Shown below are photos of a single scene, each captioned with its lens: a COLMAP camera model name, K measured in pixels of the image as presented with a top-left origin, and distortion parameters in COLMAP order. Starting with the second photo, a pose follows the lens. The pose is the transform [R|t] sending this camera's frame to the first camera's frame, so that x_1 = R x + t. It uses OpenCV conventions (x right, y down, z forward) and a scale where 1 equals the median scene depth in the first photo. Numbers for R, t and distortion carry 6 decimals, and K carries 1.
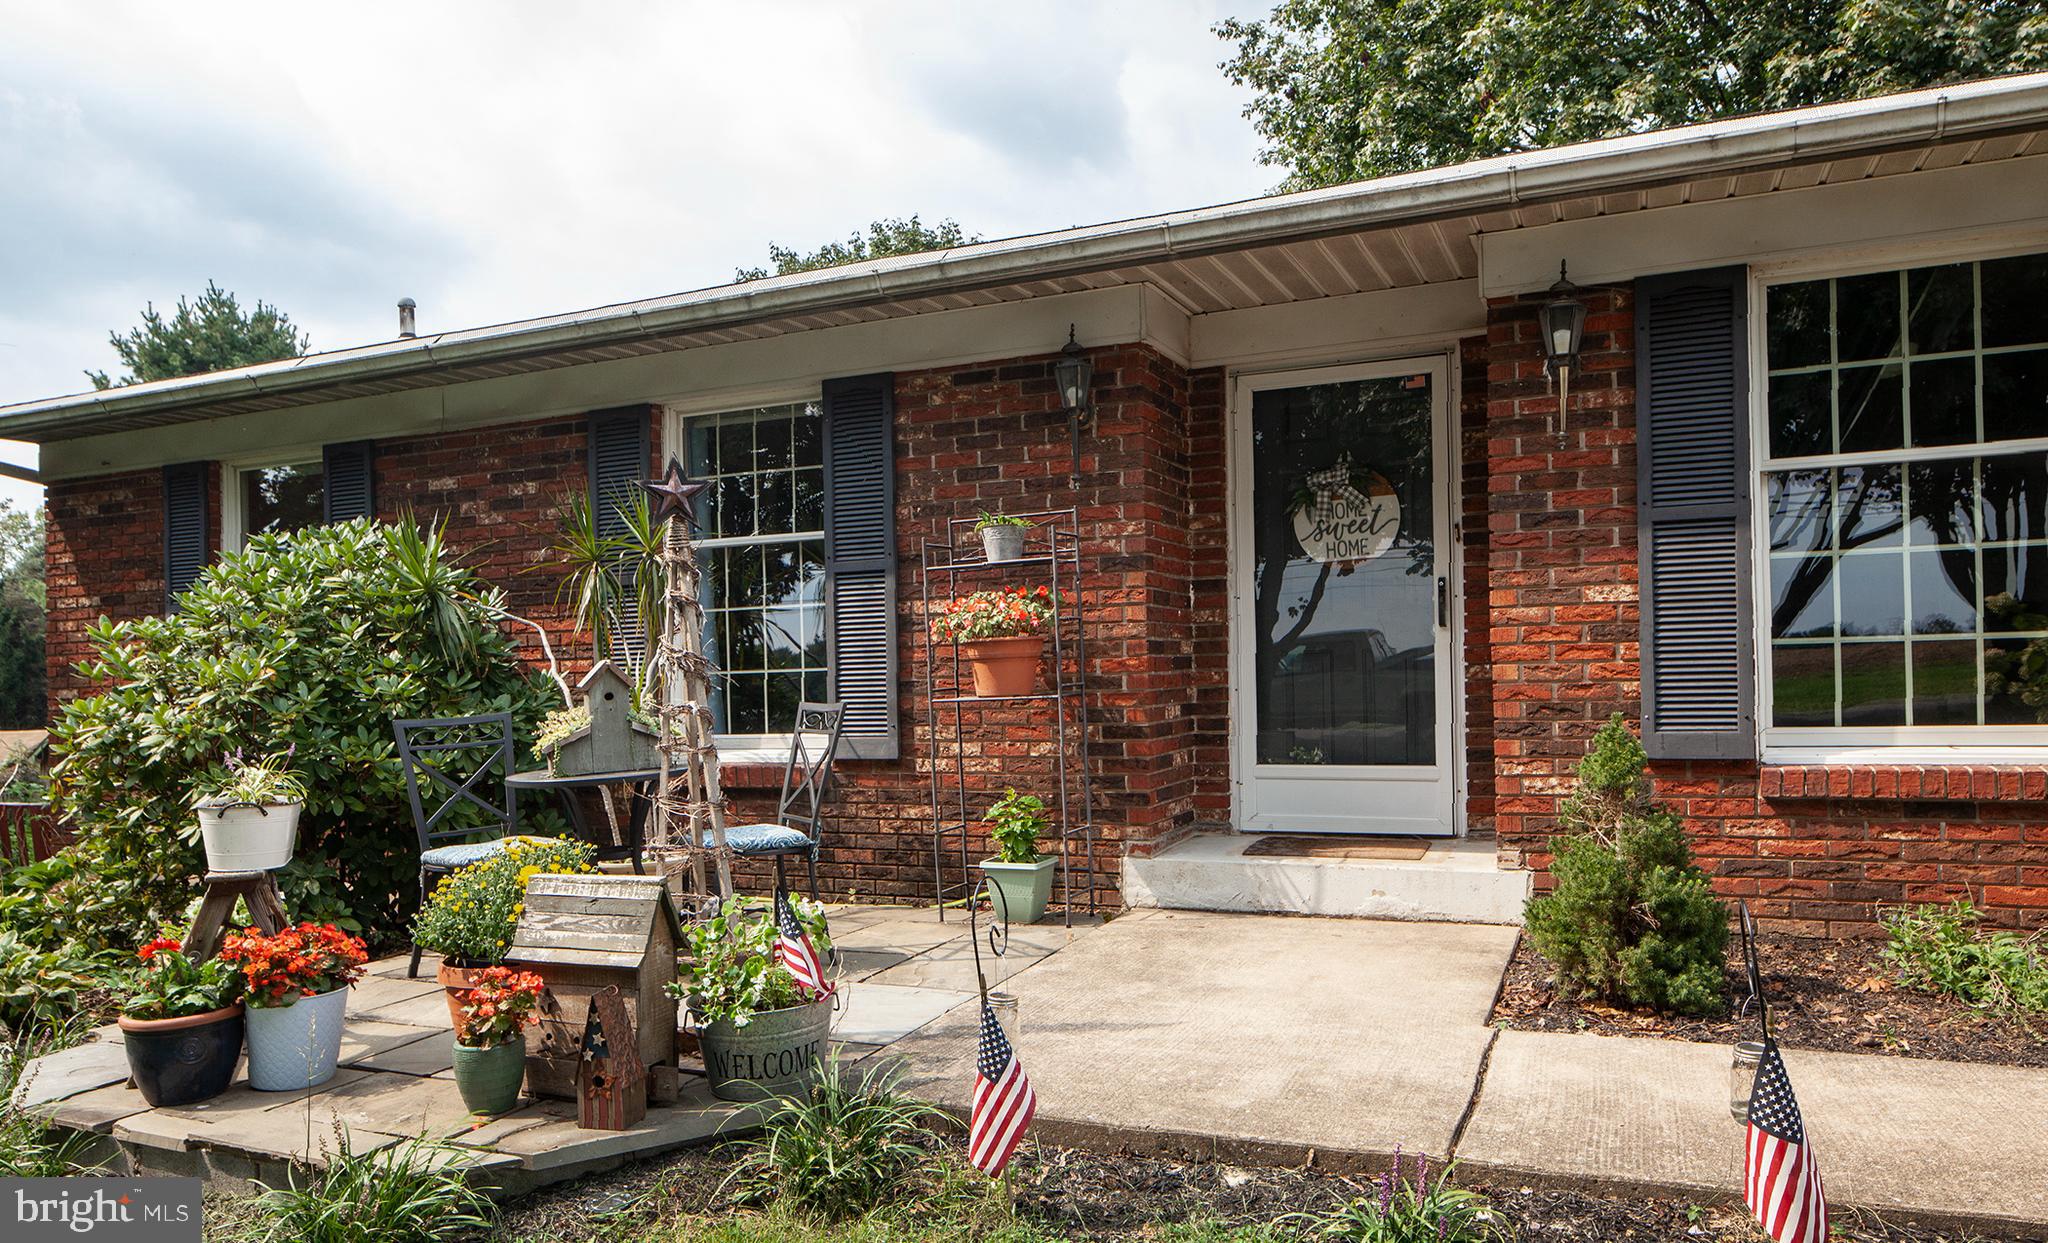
lens RADIAL K [[1370.4, 0, 1021.8], [0, 1370.4, 694.3], [0, 0, 1]] dist [-0.003485, -0.000066]
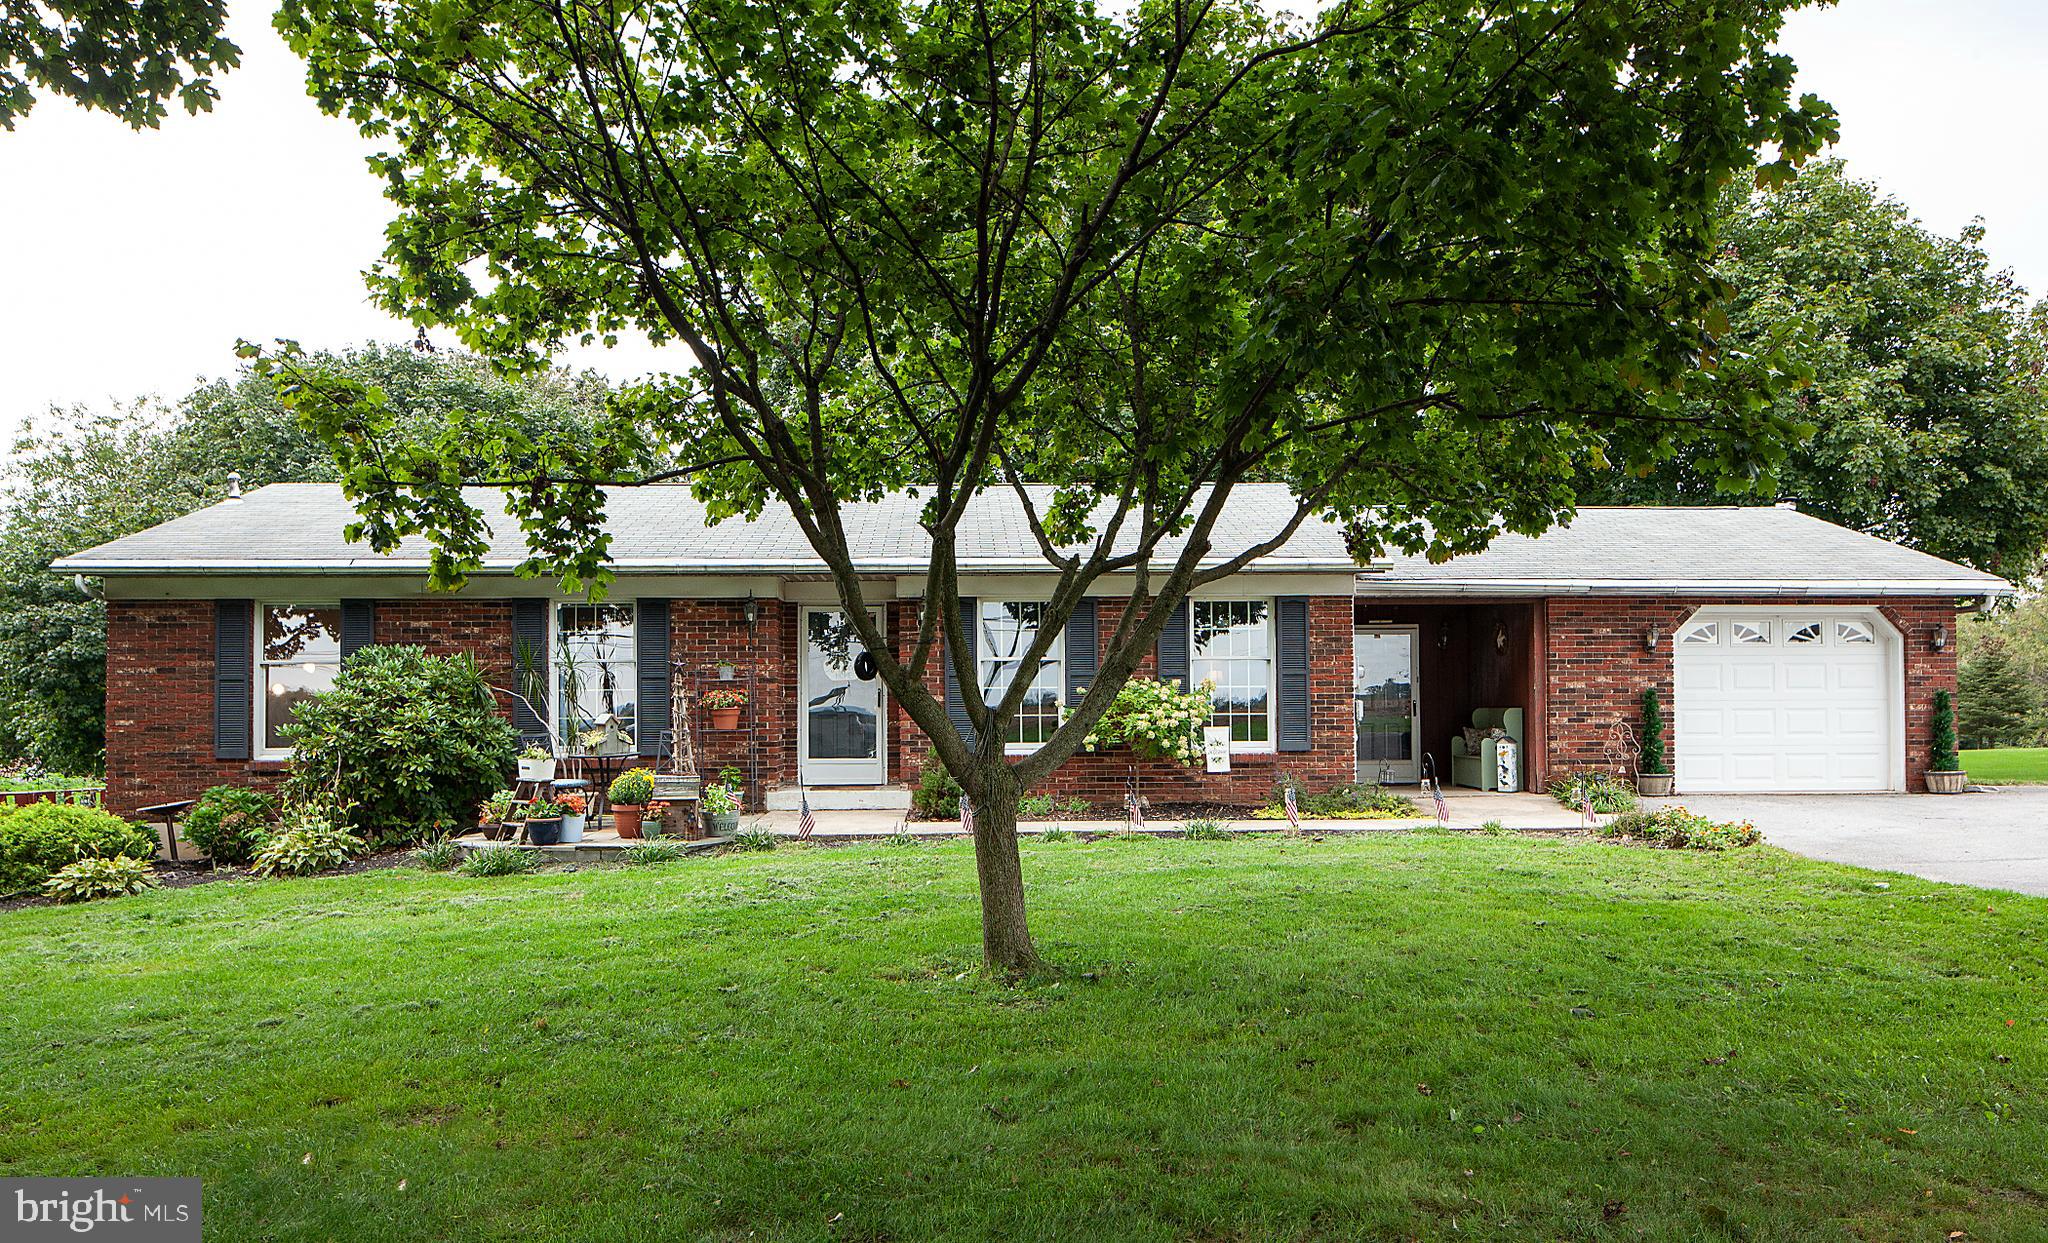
lens RADIAL K [[1504.6, 0, 1024.8], [0, 1504.6, 632.4], [0, 0, 1]] dist [-0.010046, -0.001969]
pose [[0.890519, 0.044816, 0.452734, -0.753575], [-0.010228, 0.996857, -0.078560, 0.033020], [-0.454832, 0.065329, 0.888178, -1.700004]]
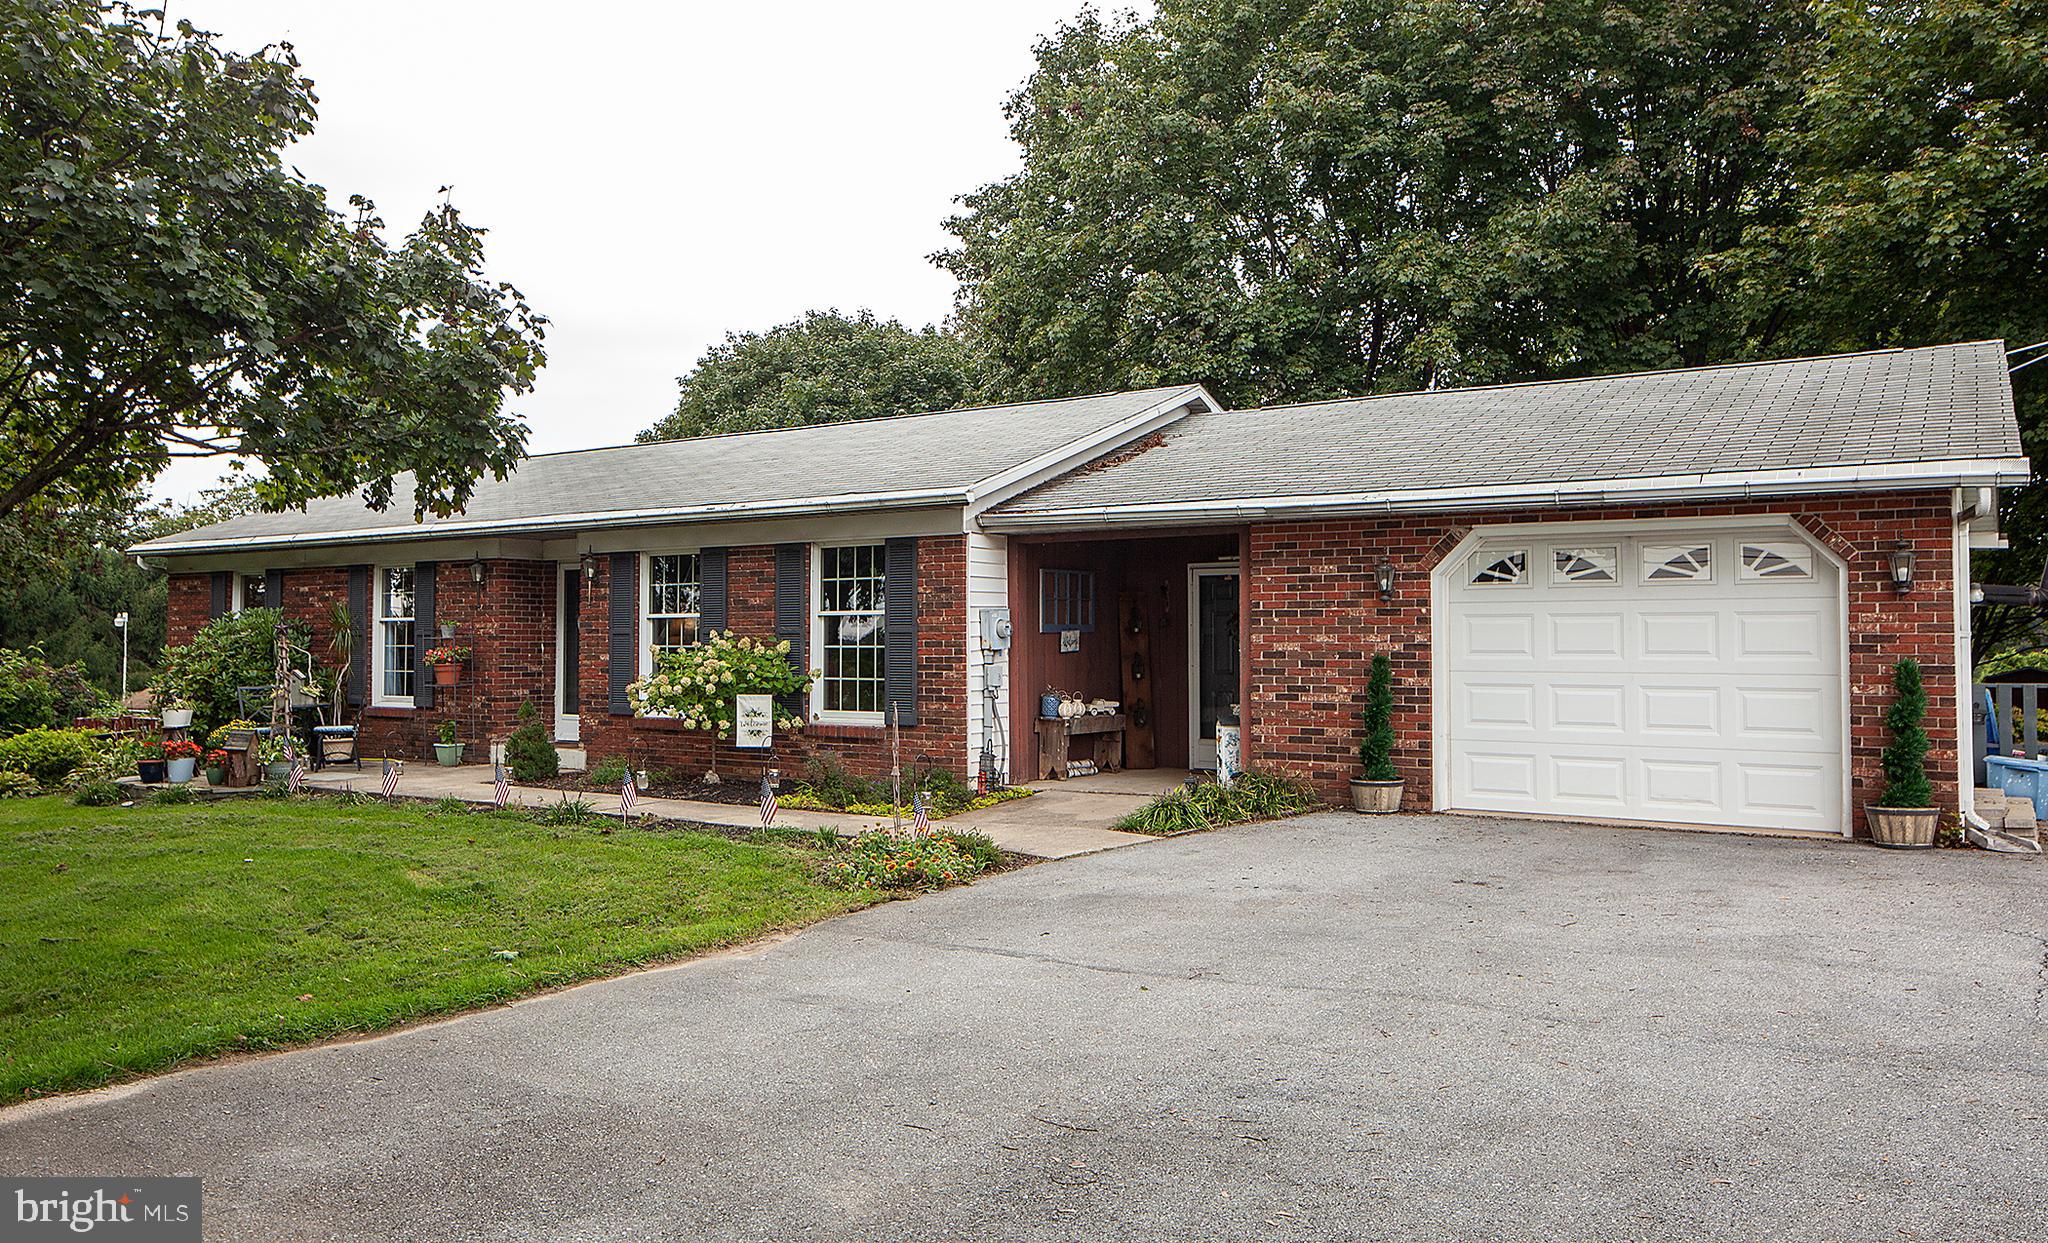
lens RADIAL K [[1521.3, 0, 988.9], [0, 1521.3, 573.6], [0, 0, 1]] dist [-0.013197, 0.000055]
pose [[0.983784, 0.019763, -0.178266, 1.491013], [-0.030807, 0.997759, -0.059397, -0.068957], [0.176693, 0.063926, 0.982188, -1.708225]]
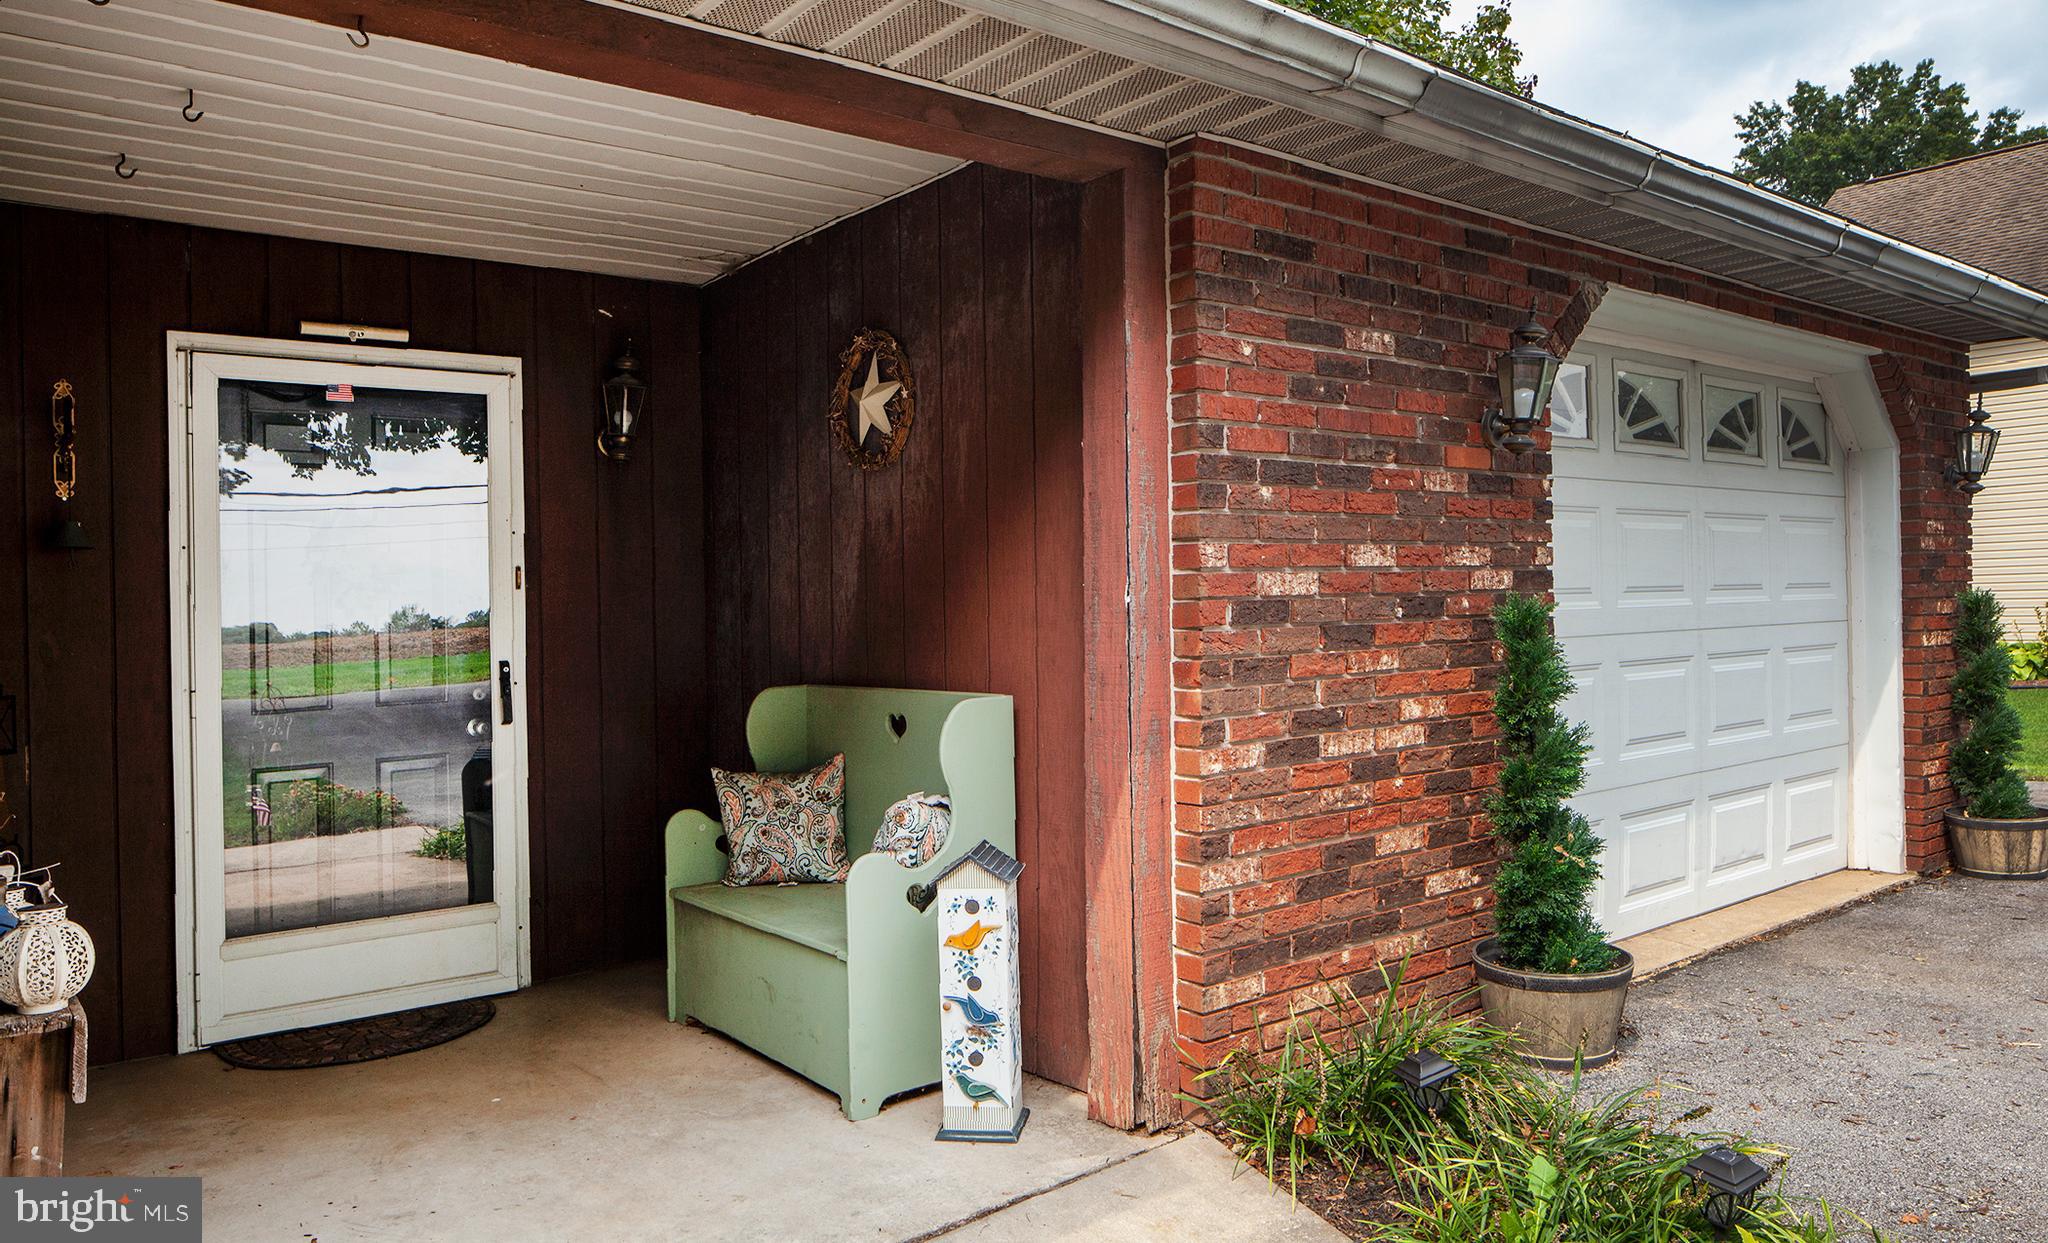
lens RADIAL K [[1412.6, 0, 1025.5], [0, 1412.6, 593.2], [0, 0, 1]] dist [-0.039374, -0.000919]
pose [[0.476707, 0.027457, 0.878633, 0.965098], [0.031791, 0.998320, -0.048445, -0.076399], [-0.878487, 0.051026, 0.475033, 0.229875]]
